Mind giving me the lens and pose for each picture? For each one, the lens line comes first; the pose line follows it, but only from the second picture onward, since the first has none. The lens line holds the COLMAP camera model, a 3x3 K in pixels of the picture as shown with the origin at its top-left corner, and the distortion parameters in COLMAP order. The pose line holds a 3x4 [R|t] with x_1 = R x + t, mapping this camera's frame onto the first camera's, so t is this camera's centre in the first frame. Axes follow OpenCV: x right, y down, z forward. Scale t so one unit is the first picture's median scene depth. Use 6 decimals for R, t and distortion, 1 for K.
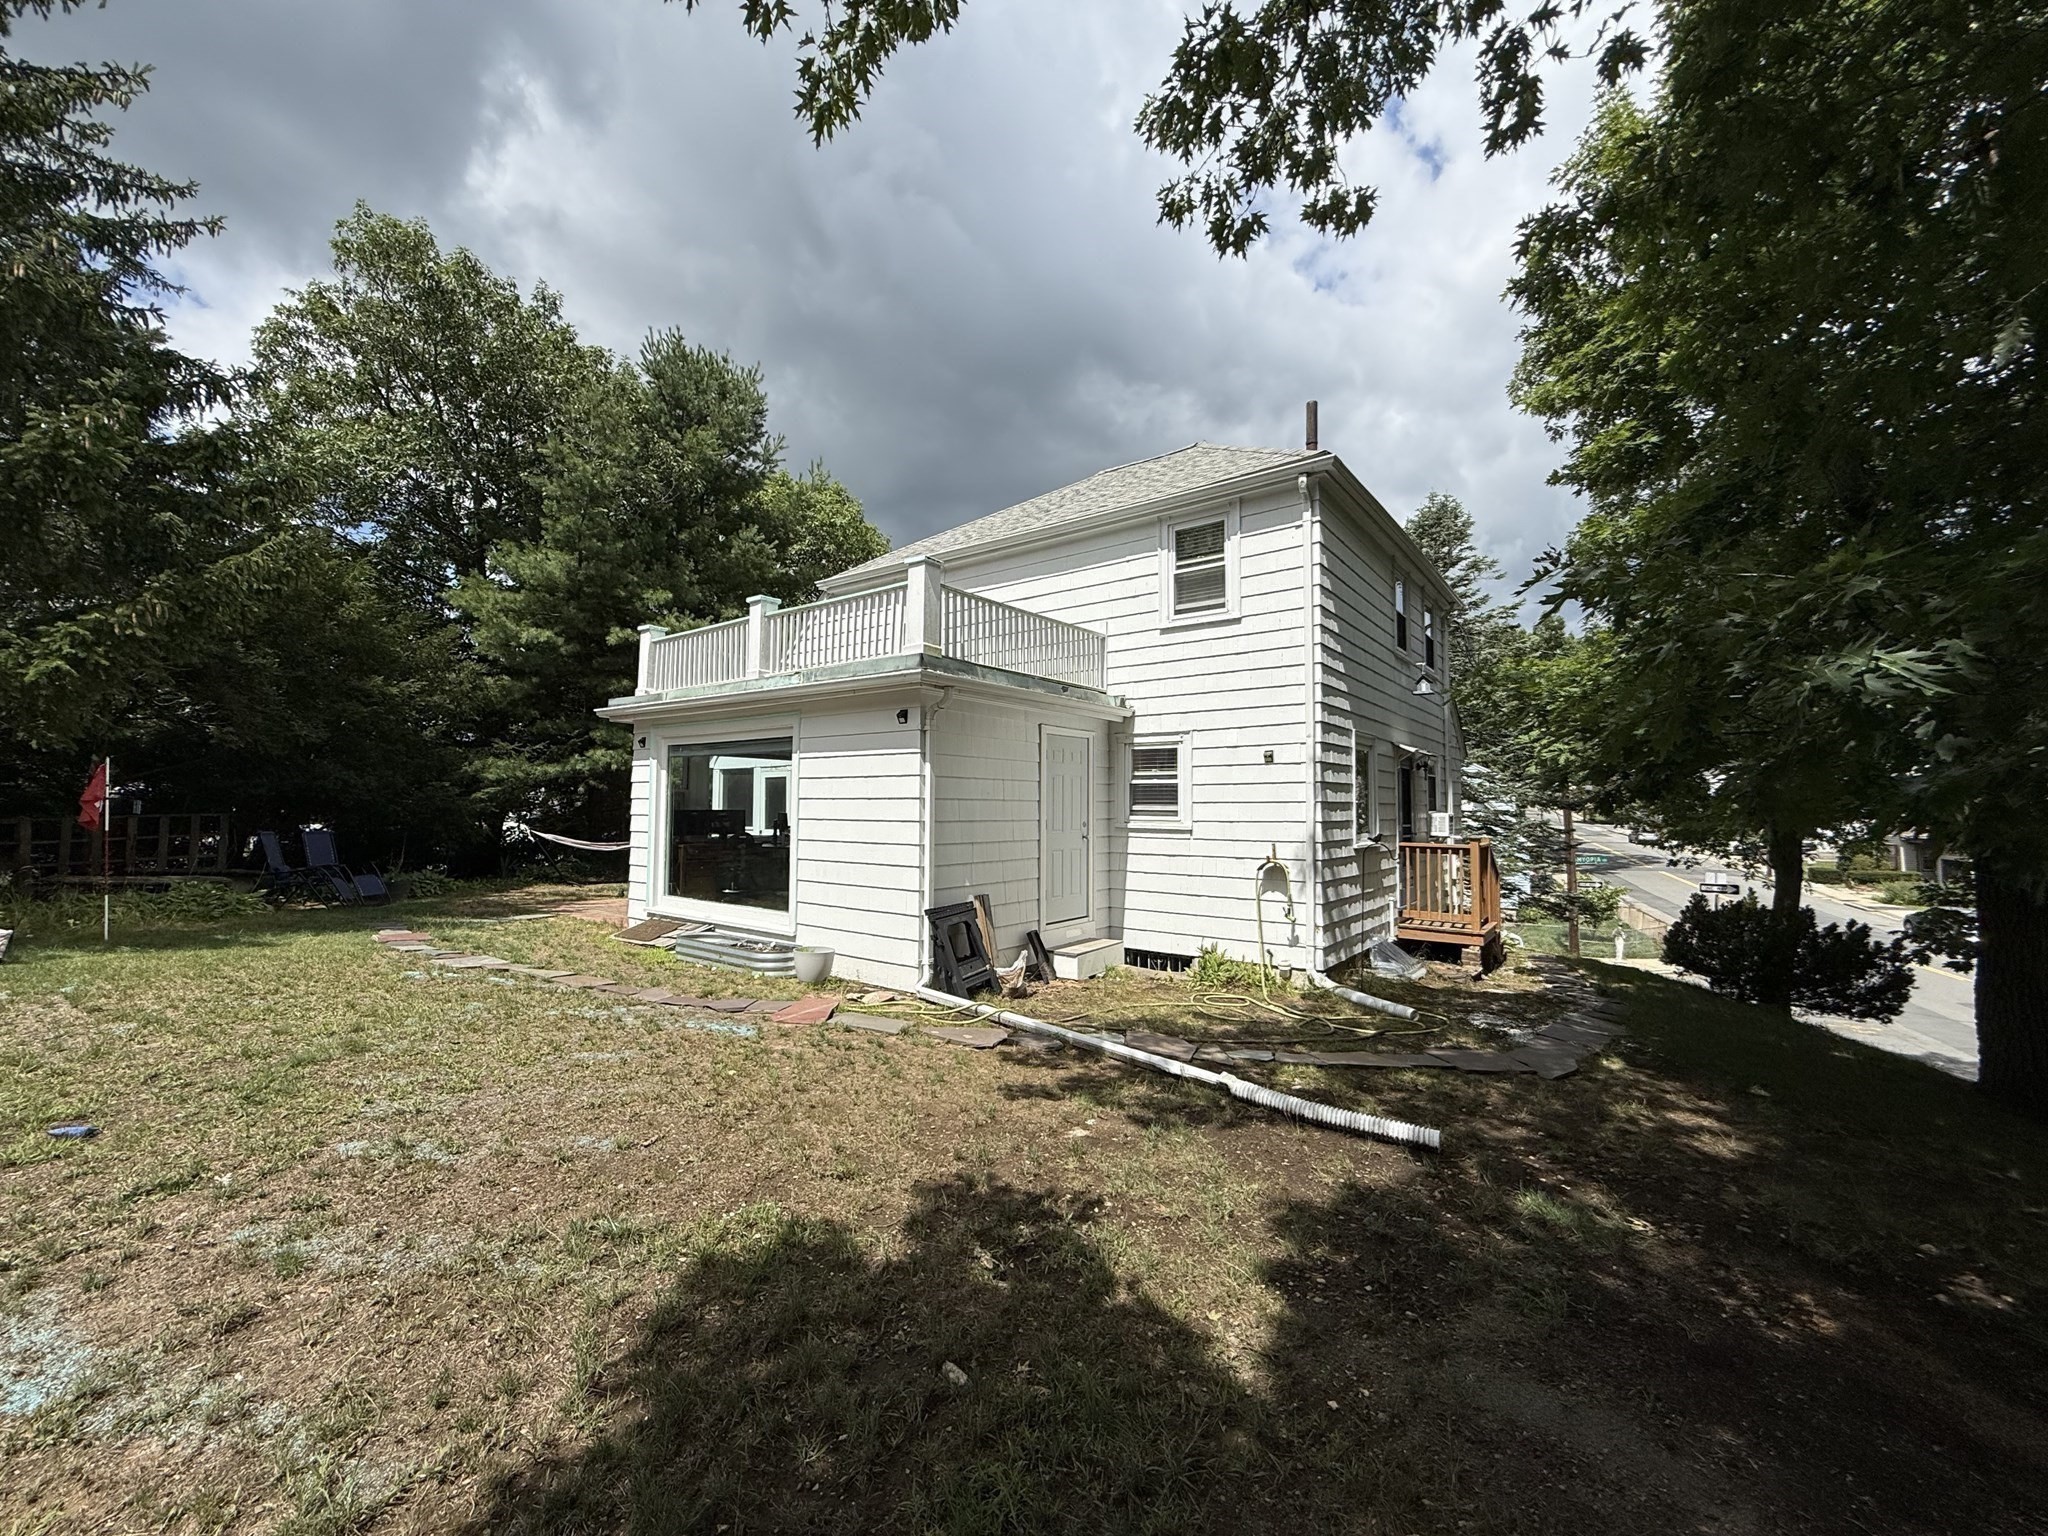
lens RADIAL K [[815.7, 0, 1026.2], [0, 815.7, 765.0], [0, 0, 1]] dist [-0.003537, 0.001580]
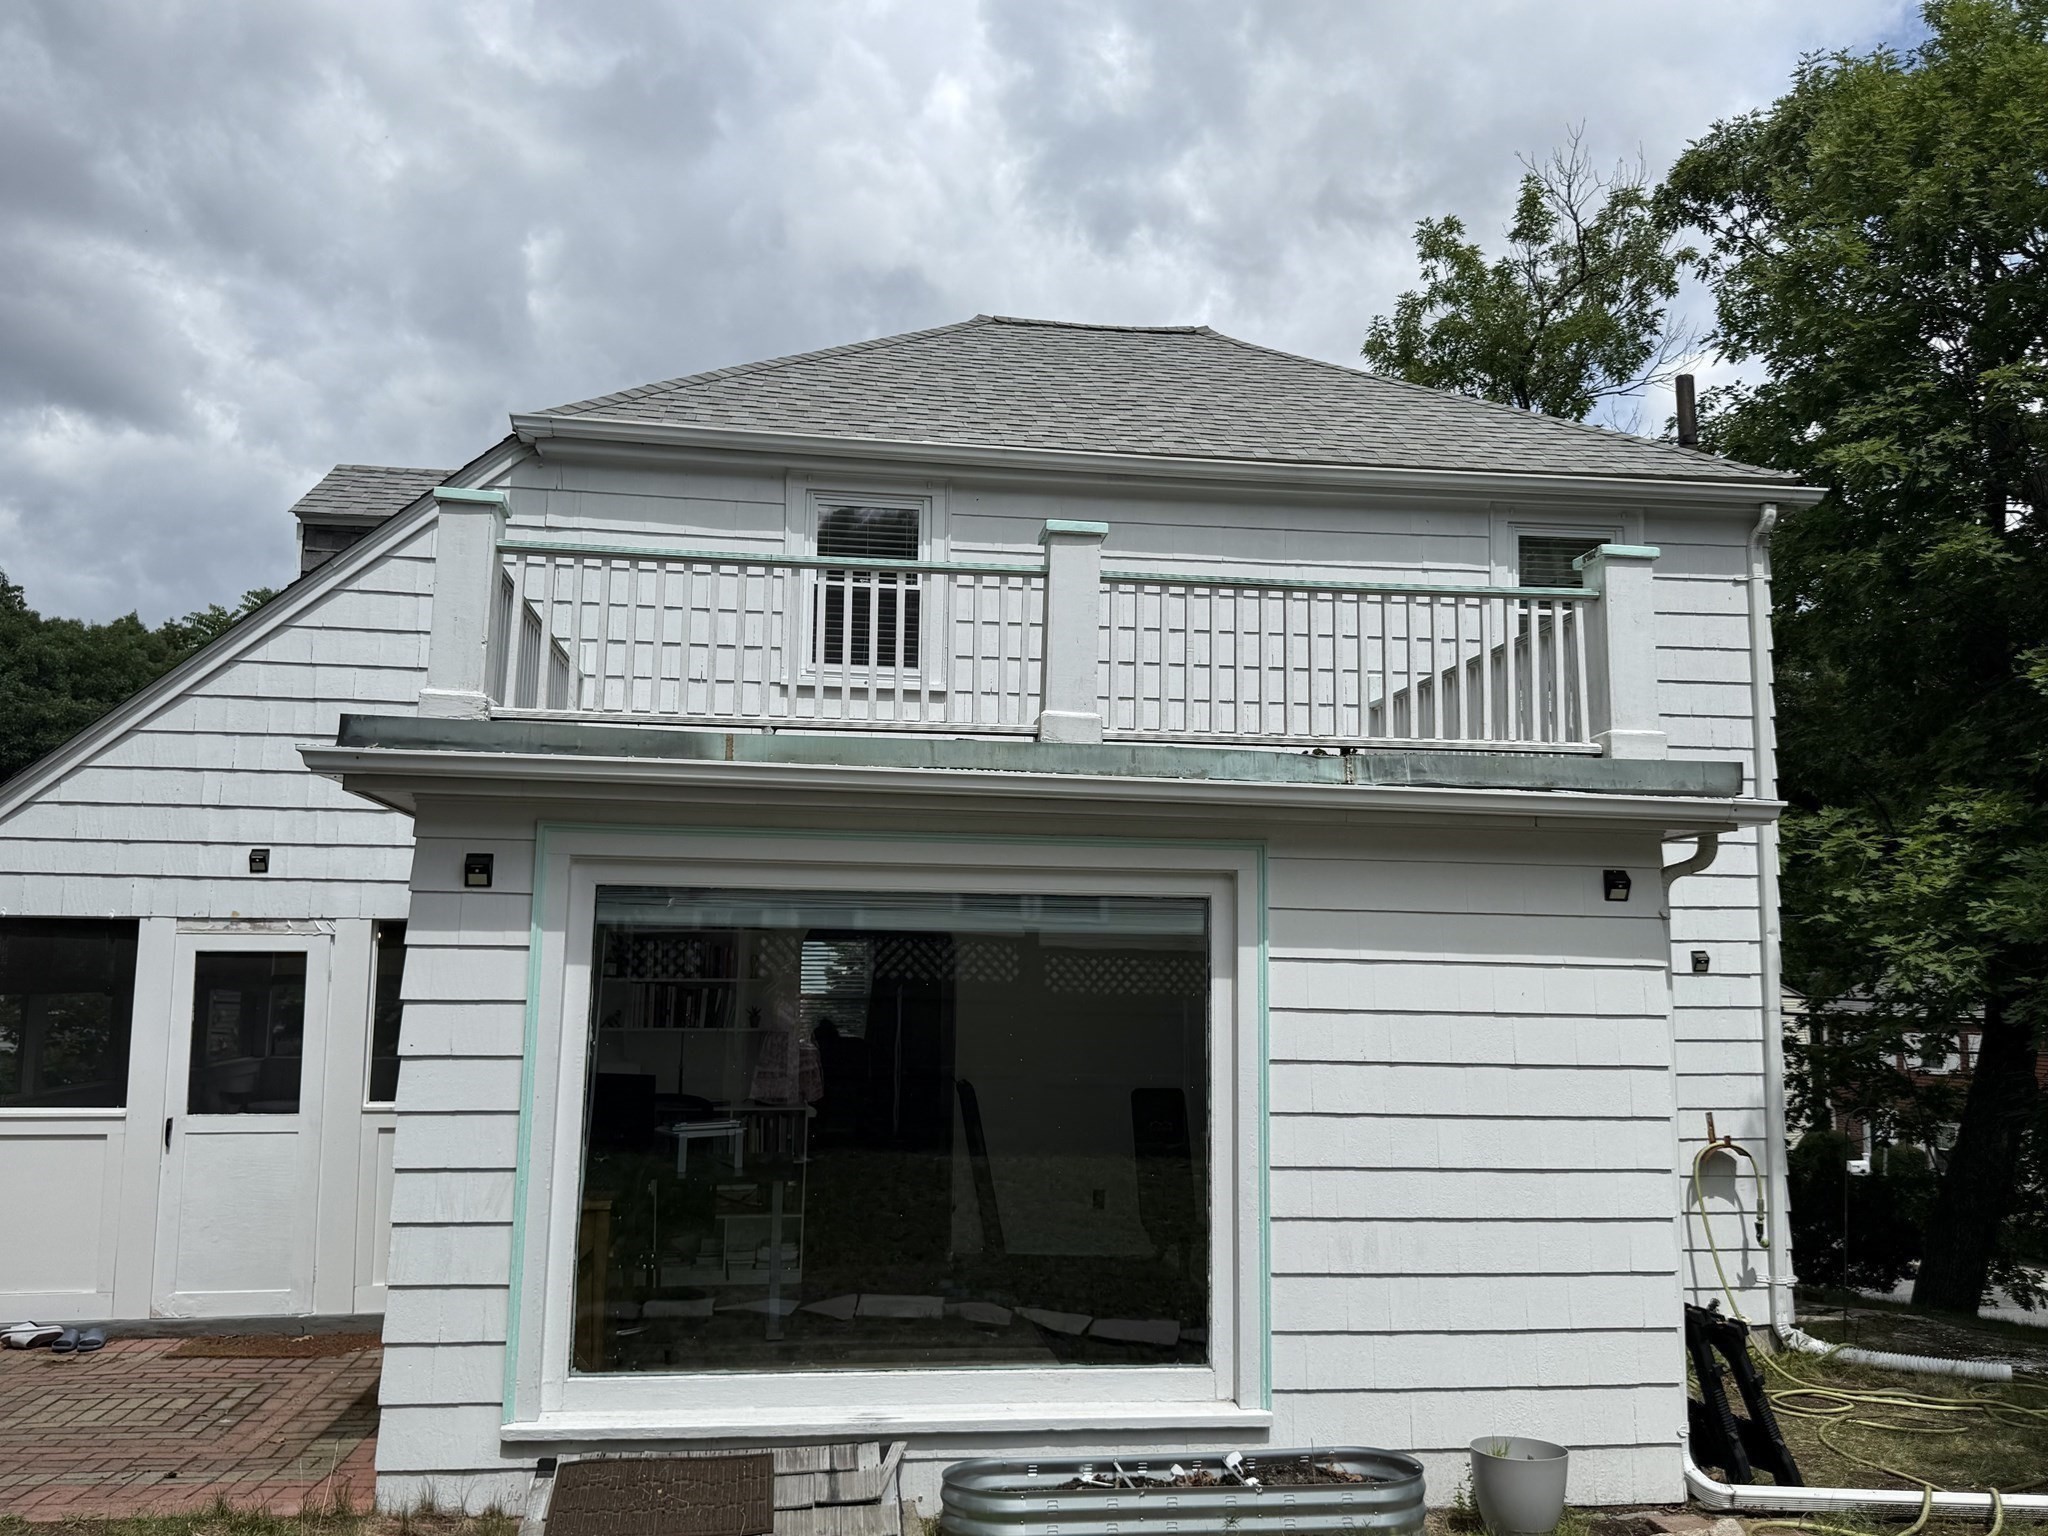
lens RADIAL K [[1700.7, 0, 1025.6], [0, 1700.7, 769.3], [0, 0, 1]] dist [-0.005954, -0.001735]
pose [[0.706945, 0.088209, 0.701746, -0.922005], [-0.044799, 0.995785, -0.080039, -0.028811], [-0.705848, 0.025145, 0.707916, 0.486248]]
